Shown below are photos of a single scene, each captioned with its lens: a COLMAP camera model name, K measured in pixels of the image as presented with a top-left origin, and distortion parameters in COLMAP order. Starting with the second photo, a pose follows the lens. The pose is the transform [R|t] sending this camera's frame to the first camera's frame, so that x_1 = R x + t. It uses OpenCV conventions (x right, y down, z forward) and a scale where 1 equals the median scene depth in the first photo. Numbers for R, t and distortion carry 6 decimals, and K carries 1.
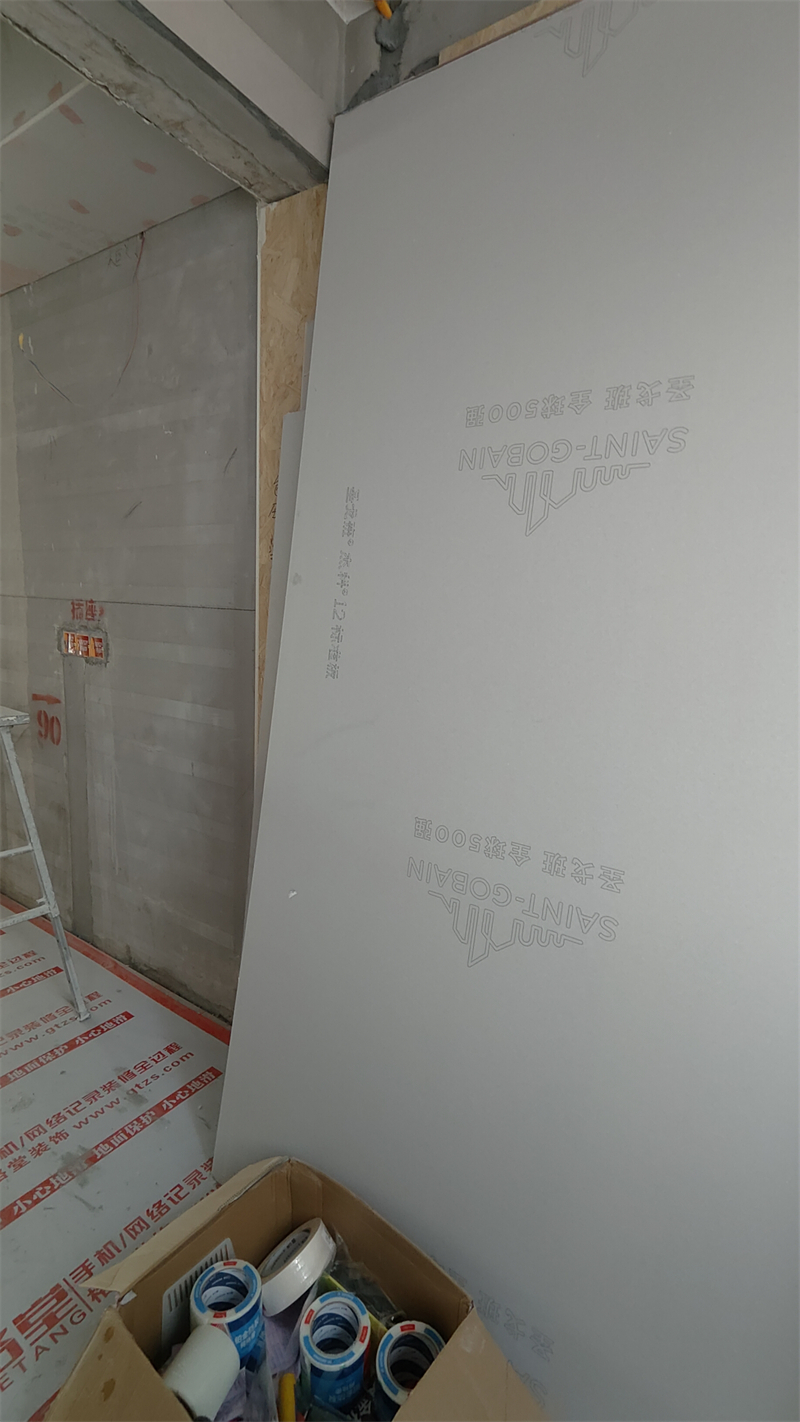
lens RADIAL K [[645.5, 0, 409.3], [0, 645.5, 715.3], [0, 0, 1]] dist [-0.004569, 0.001372]
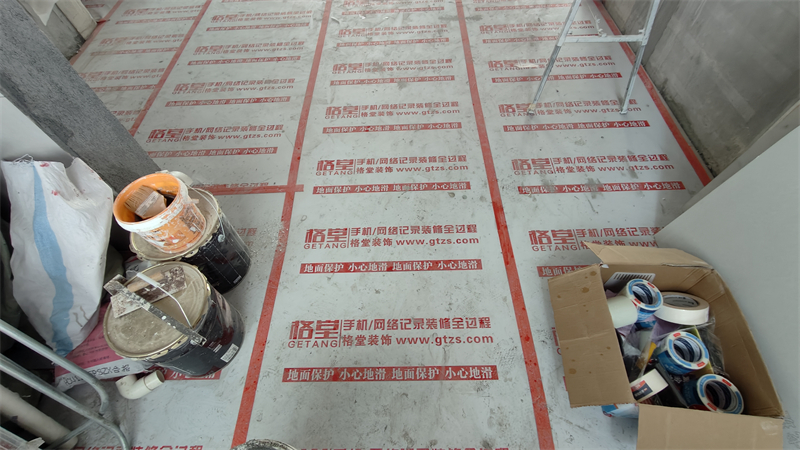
lens RADIAL K [[363.1, 0, 399.4], [0, 363.1, 226.1], [0, 0, 1]] dist [-0.004569, 0.001372]
pose [[0.561017, 0.648270, -0.514787, -0.248986], [-0.066124, 0.654977, 0.752750, -0.024308], [0.825159, -0.388266, 0.410320, 0.008312]]
